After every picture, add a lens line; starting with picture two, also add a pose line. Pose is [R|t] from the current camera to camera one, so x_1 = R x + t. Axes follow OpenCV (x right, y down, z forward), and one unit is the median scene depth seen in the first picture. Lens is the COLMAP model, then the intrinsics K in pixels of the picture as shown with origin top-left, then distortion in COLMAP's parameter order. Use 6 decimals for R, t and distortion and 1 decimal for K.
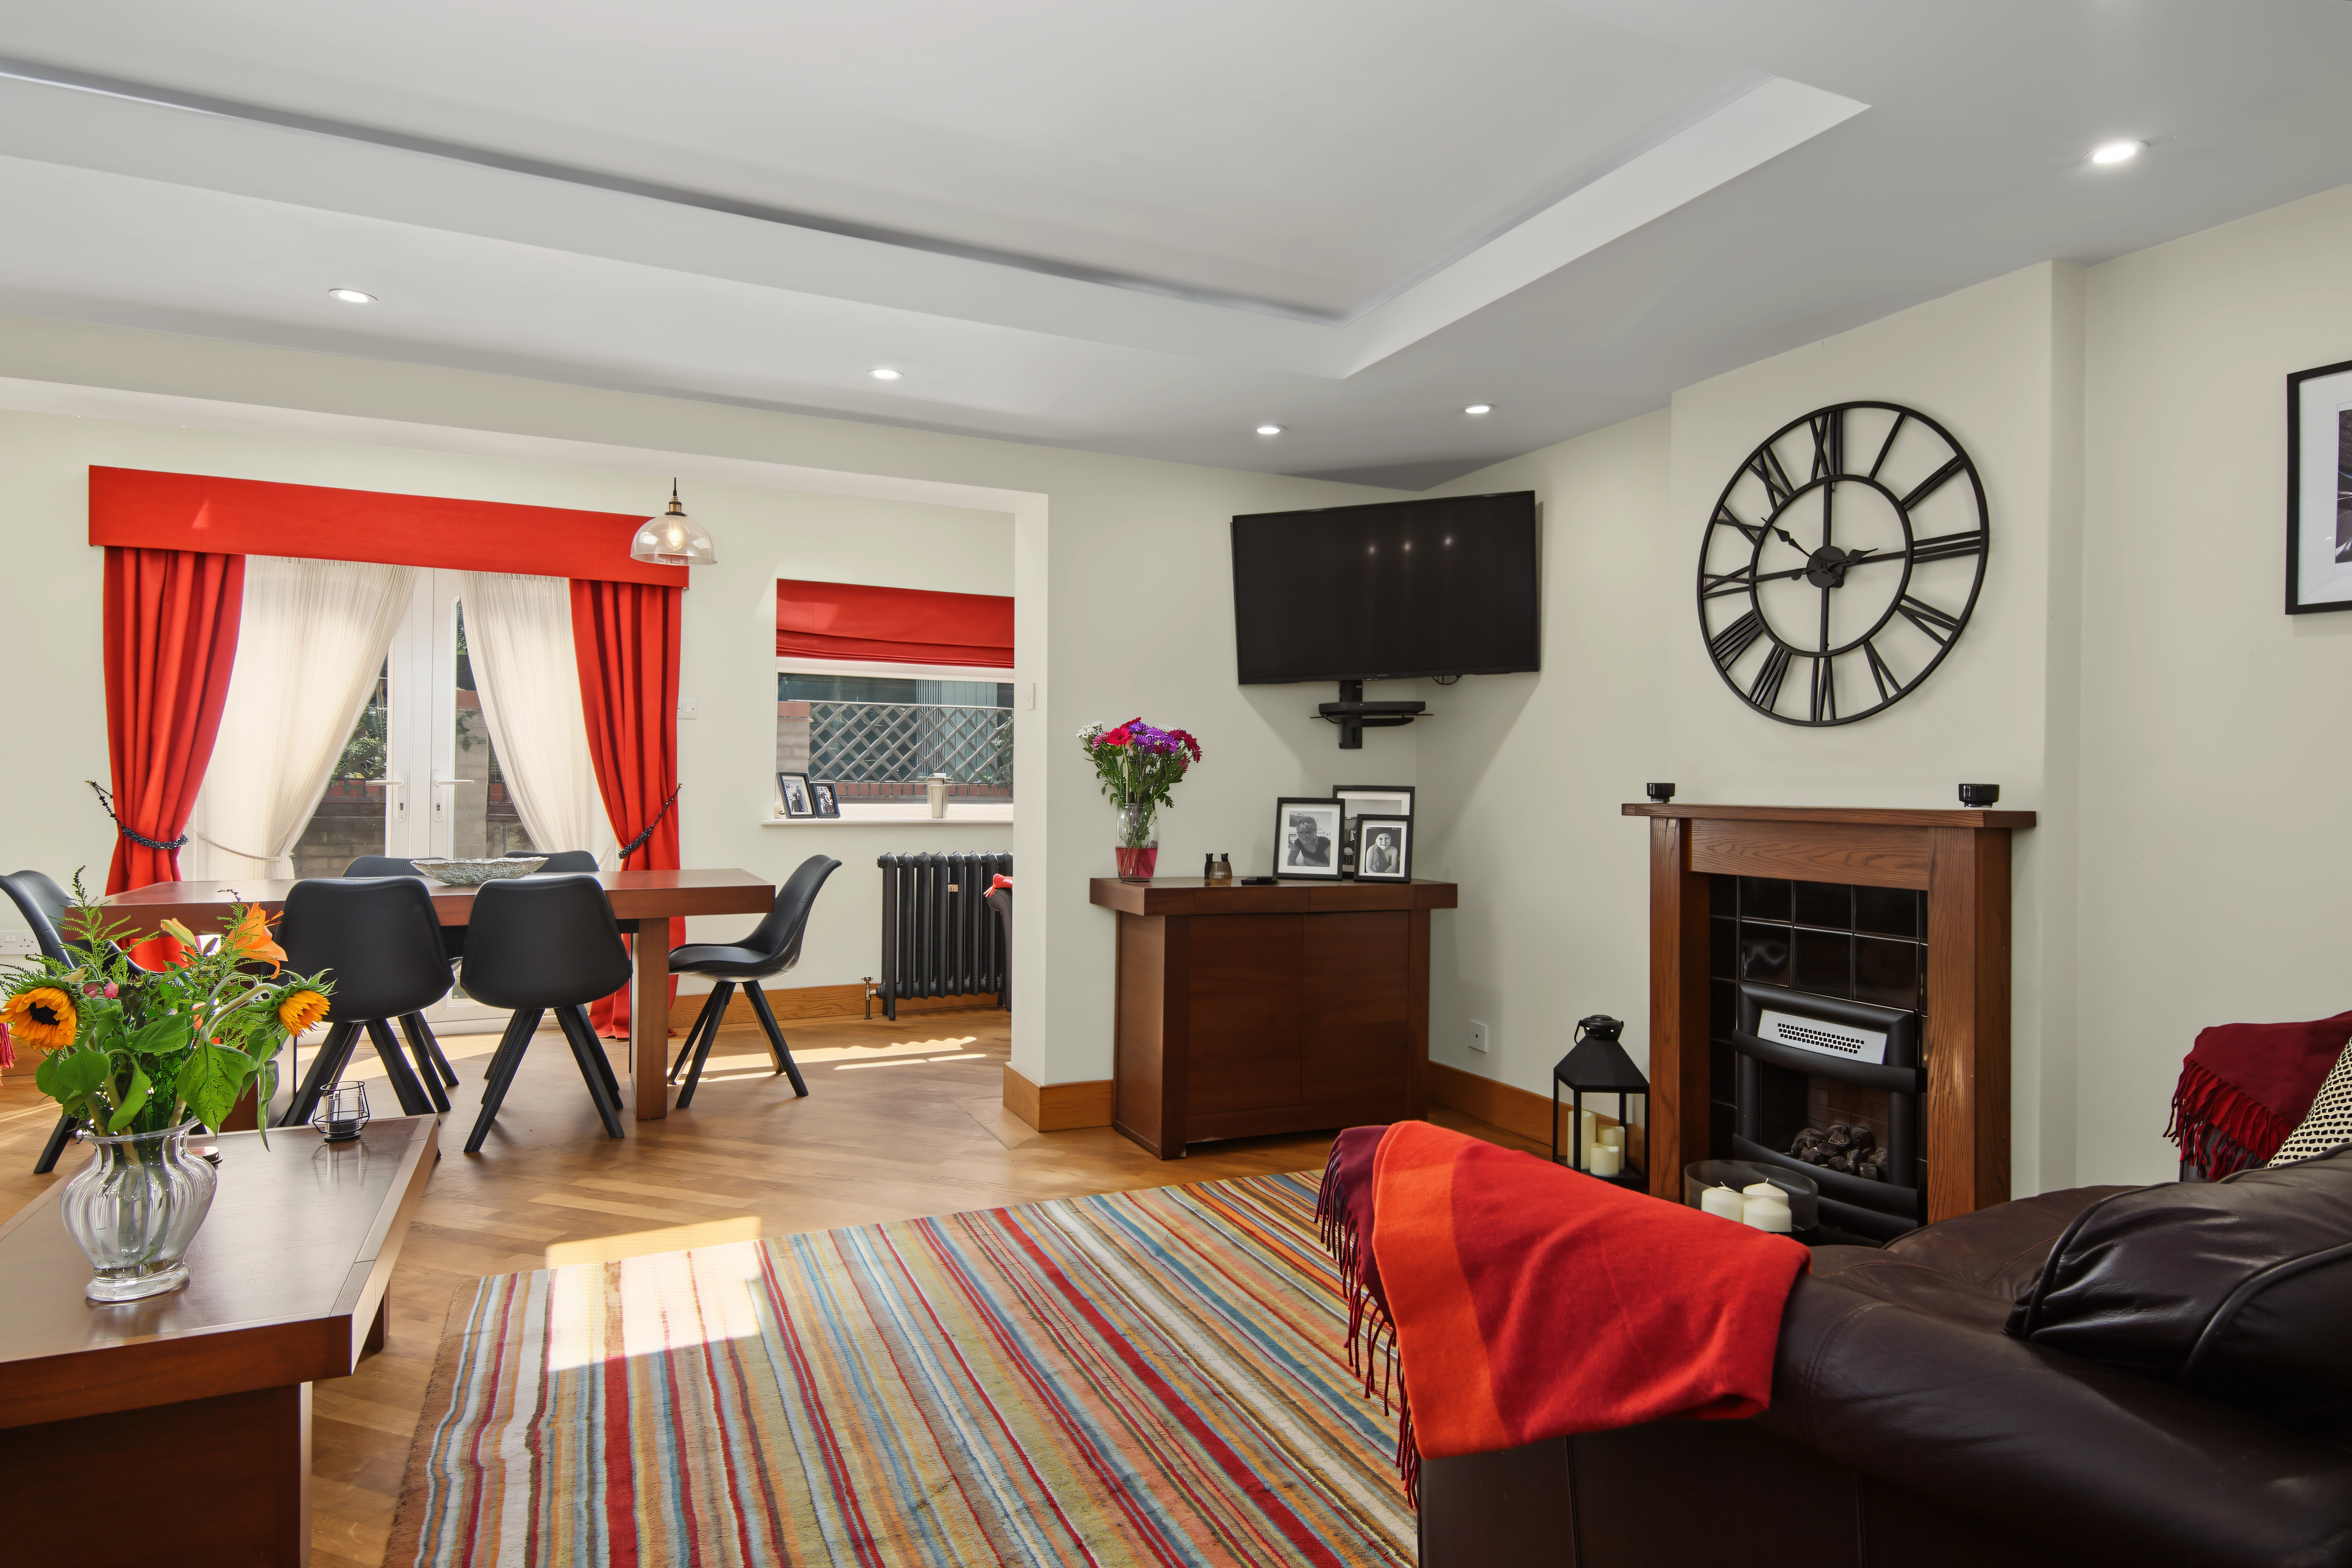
lens RADIAL K [[1296.3, 0, 1181.0], [0, 1296.3, 776.4], [0, 0, 1]] dist [0.002564, -0.000129]
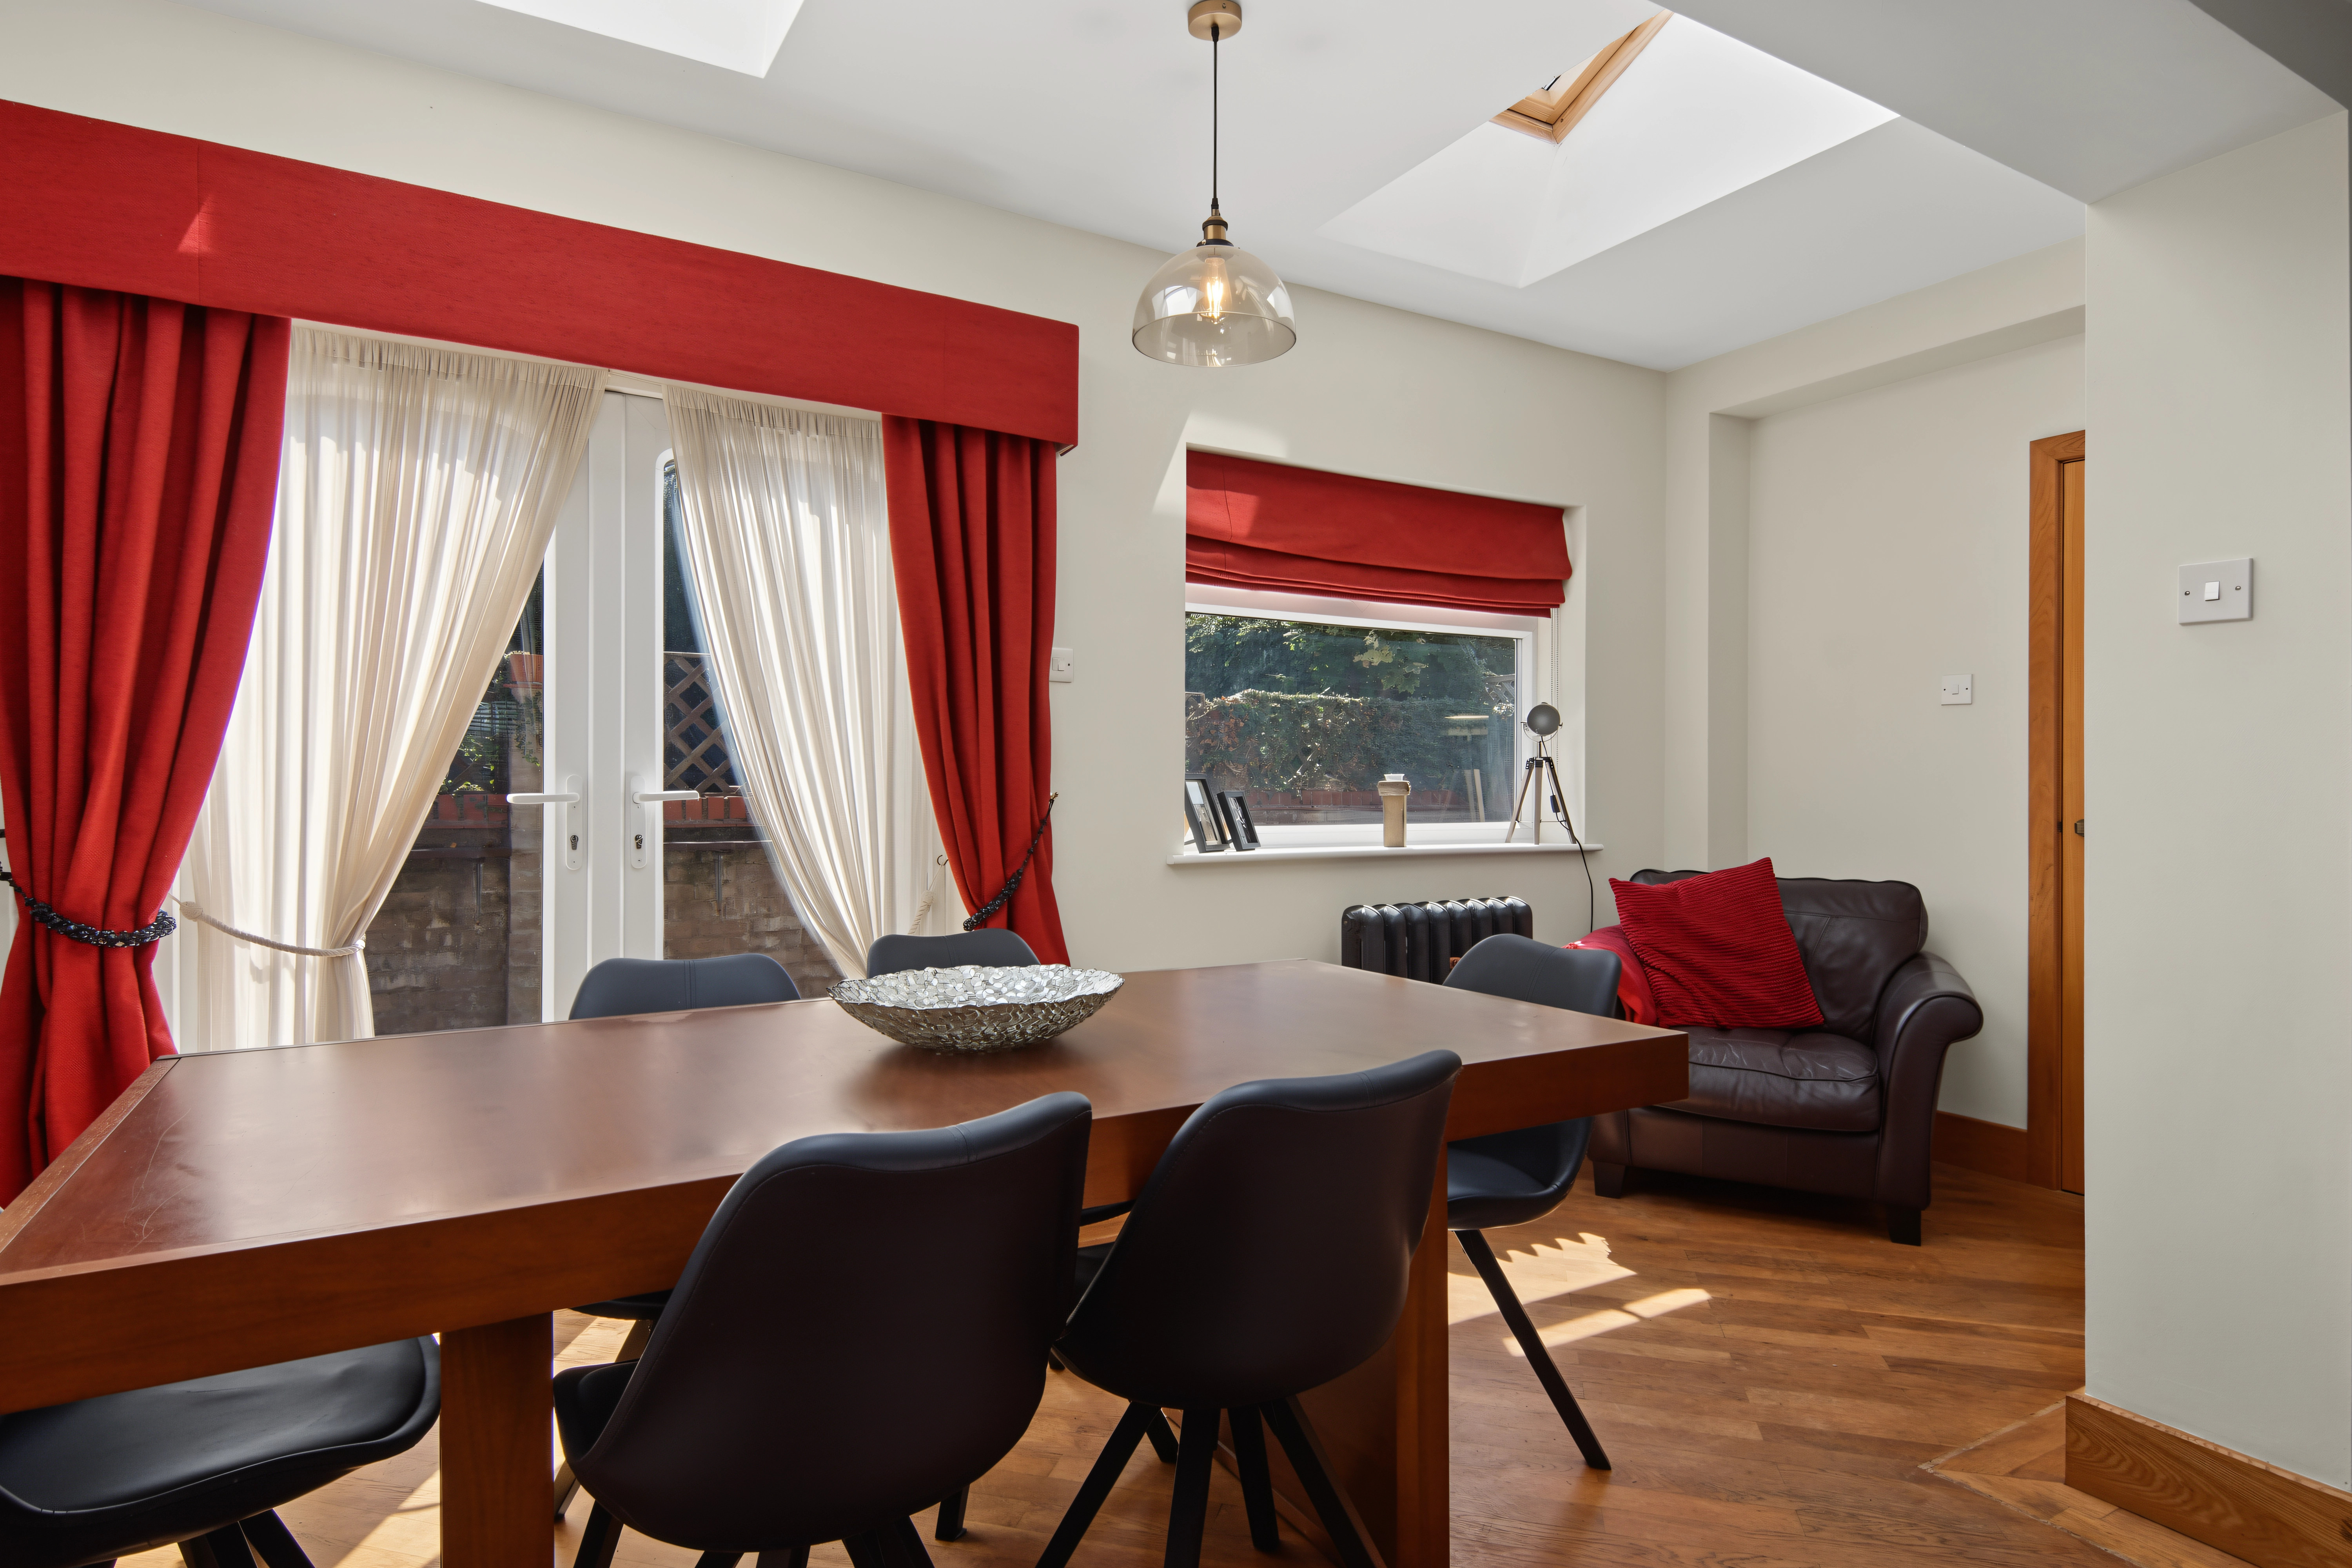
lens RADIAL K [[1275.5, 0, 1176.0], [0, 1275.5, 784.0], [0, 0, 1]] dist [-0.003421, 0.000561]
pose [[0.997446, -0.007338, 0.071040, -0.404882], [0.007106, 0.999969, 0.003521, -0.000692], [-0.071064, -0.003008, 0.997467, 0.479184]]
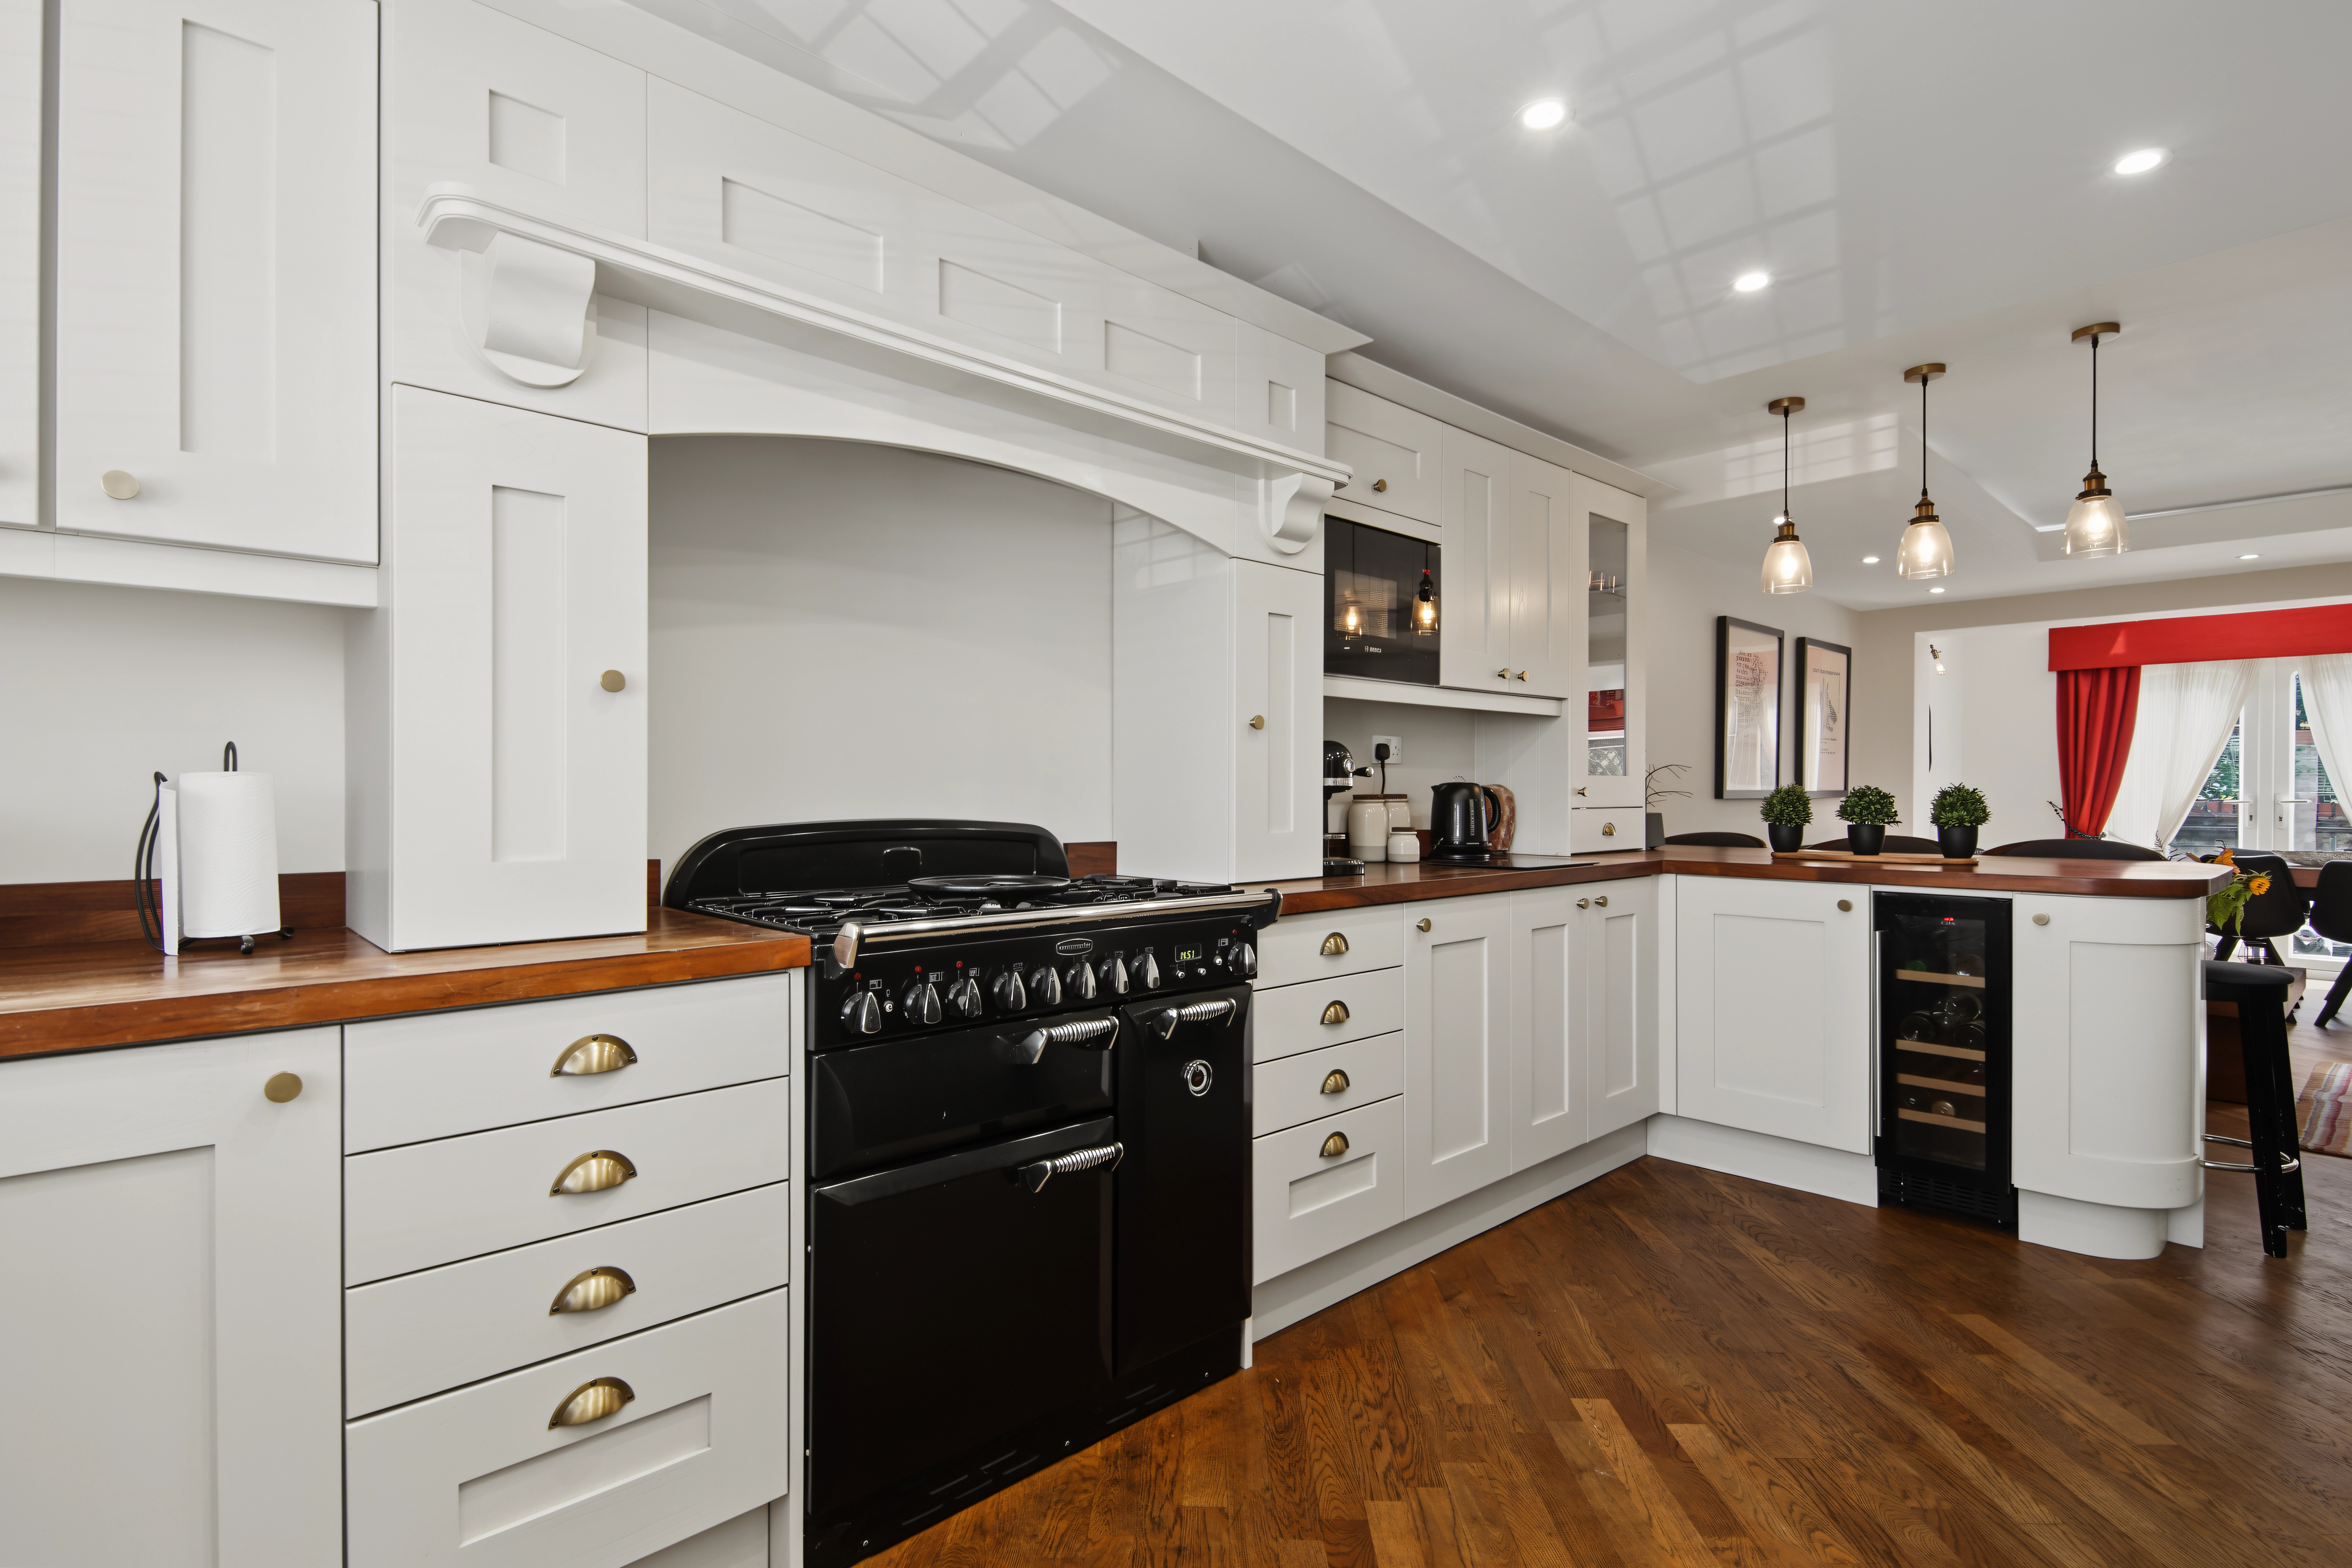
lens RADIAL K [[1170.4, 0, 1175.1], [0, 1170.4, 797.3], [0, 0, 1]] dist [0.000797, -0.000029]
pose [[0.310224, -0.004451, -0.950653, 0.300603], [0.007277, 0.999971, -0.002307, -0.007607], [0.950636, -0.006203, 0.310248, -0.602592]]
